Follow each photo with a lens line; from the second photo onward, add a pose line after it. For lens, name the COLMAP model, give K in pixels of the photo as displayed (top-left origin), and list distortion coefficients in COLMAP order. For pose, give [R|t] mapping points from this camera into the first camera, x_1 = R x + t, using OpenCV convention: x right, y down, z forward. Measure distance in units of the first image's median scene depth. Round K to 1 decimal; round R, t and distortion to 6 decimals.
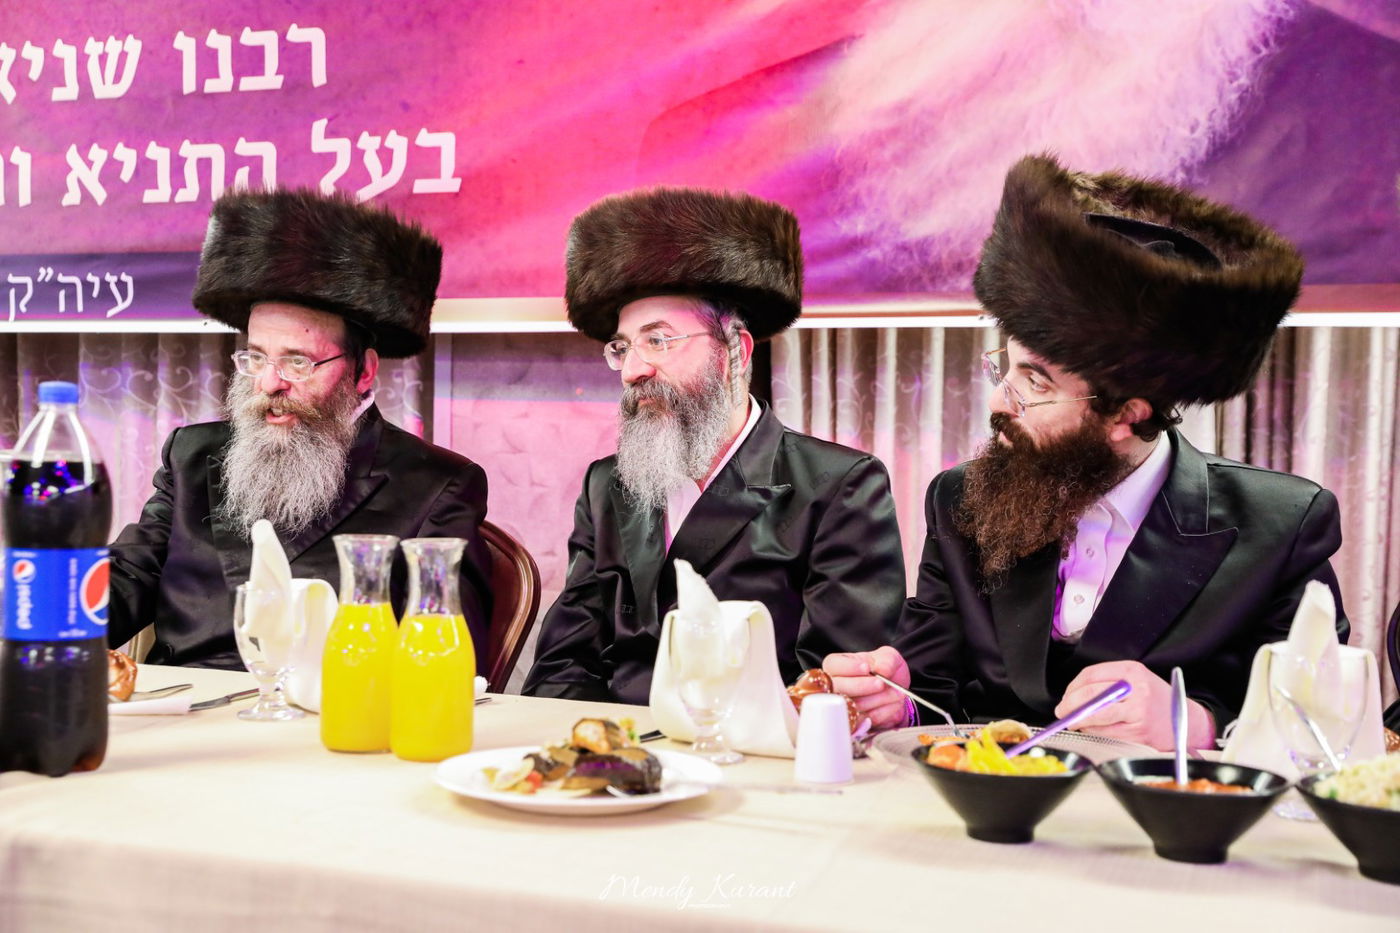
lens RADIAL K [[1842.4, 0, 657.8], [0, 1842.4, 424.1], [0, 0, 1]] dist [0.012413, 0.481688]
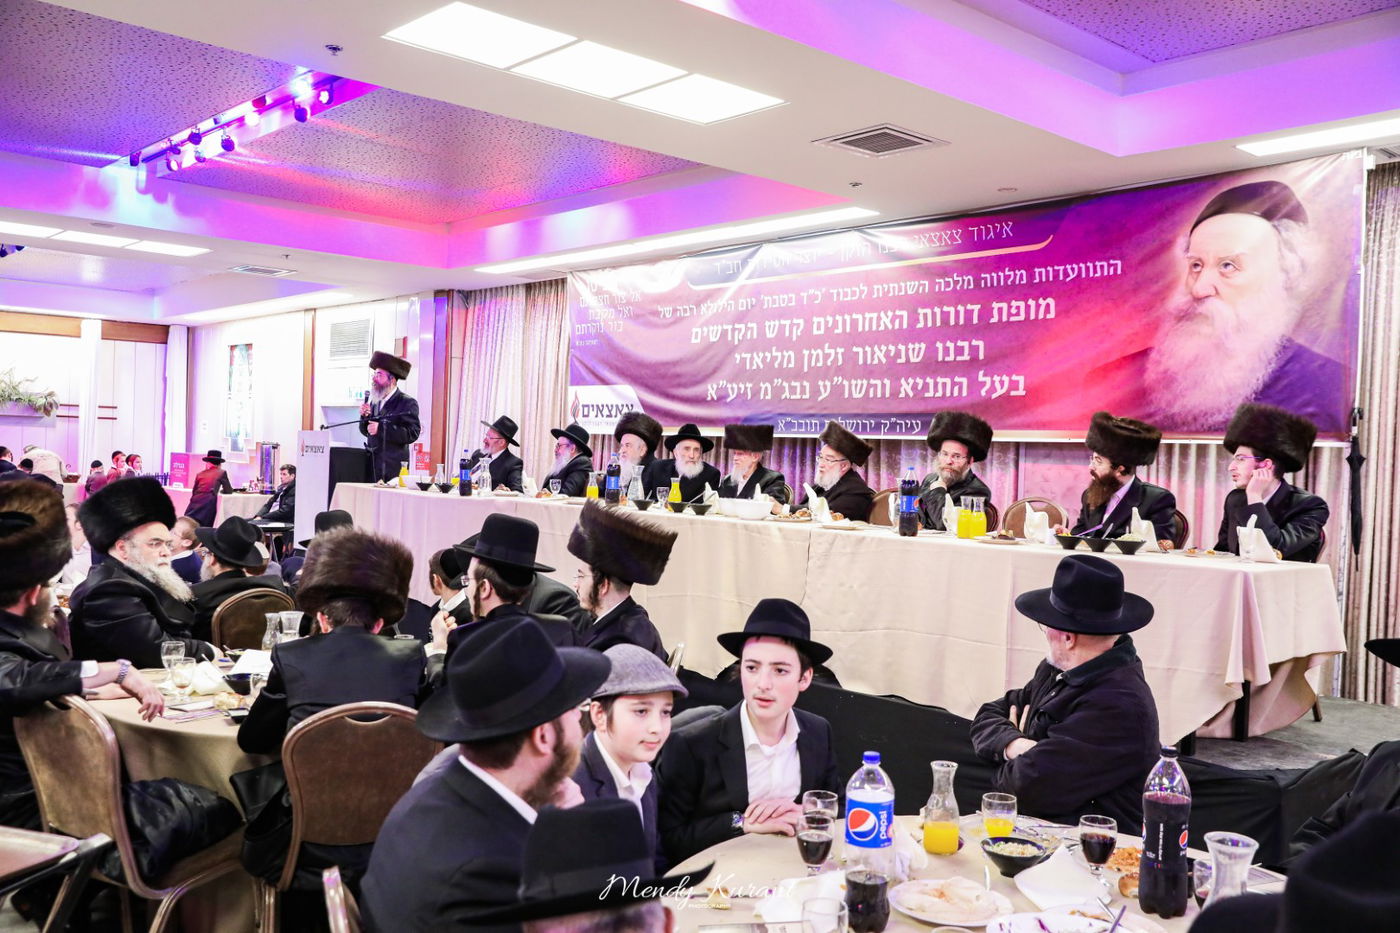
lens RADIAL K [[1254.4, 0, 700.0], [0, 1254.4, 466.5], [0, 0, 1]] dist [0.002113, 0.005669]
pose [[0.895355, 0.021744, -0.444821, 0.319957], [-0.026243, 0.999648, -0.003956, 0.012373], [0.444579, 0.015215, 0.895611, -1.036055]]
